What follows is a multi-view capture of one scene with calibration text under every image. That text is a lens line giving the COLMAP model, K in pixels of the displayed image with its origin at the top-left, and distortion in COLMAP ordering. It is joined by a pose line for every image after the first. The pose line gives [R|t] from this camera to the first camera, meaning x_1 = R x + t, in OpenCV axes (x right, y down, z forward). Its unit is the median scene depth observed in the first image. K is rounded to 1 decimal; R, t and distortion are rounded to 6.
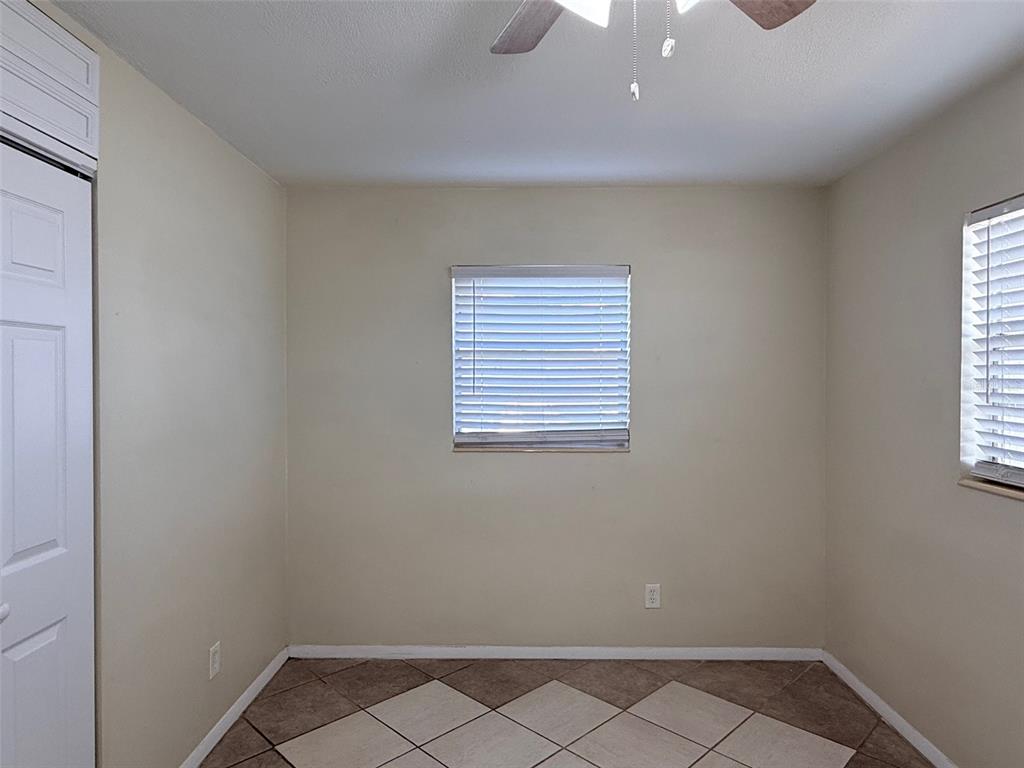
lens RADIAL K [[629.3, 0, 504.4], [0, 629.3, 384.2], [0, 0, 1]] dist [-0.002613, 0.000599]
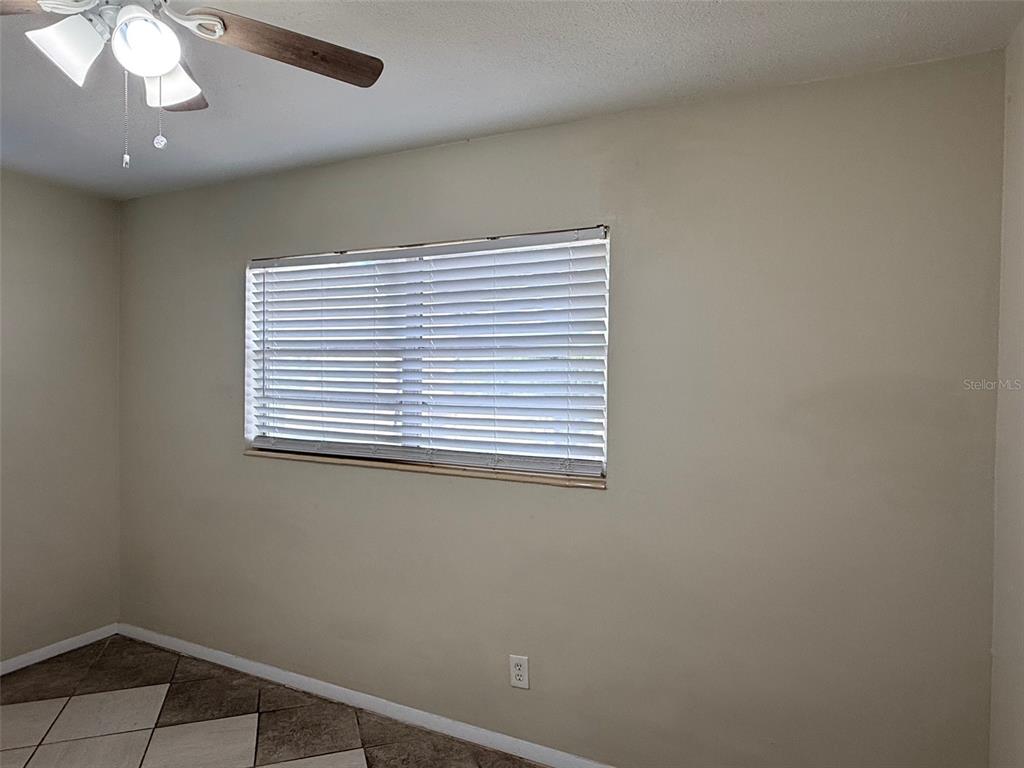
lens RADIAL K [[629.3, 0, 504.4], [0, 629.3, 384.2], [0, 0, 1]] dist [-0.002613, 0.000599]
pose [[0.425983, -0.008885, 0.904687, -0.288892], [-0.002467, 0.999937, 0.010982, -0.012391], [-0.904728, -0.006910, 0.425934, -0.111626]]
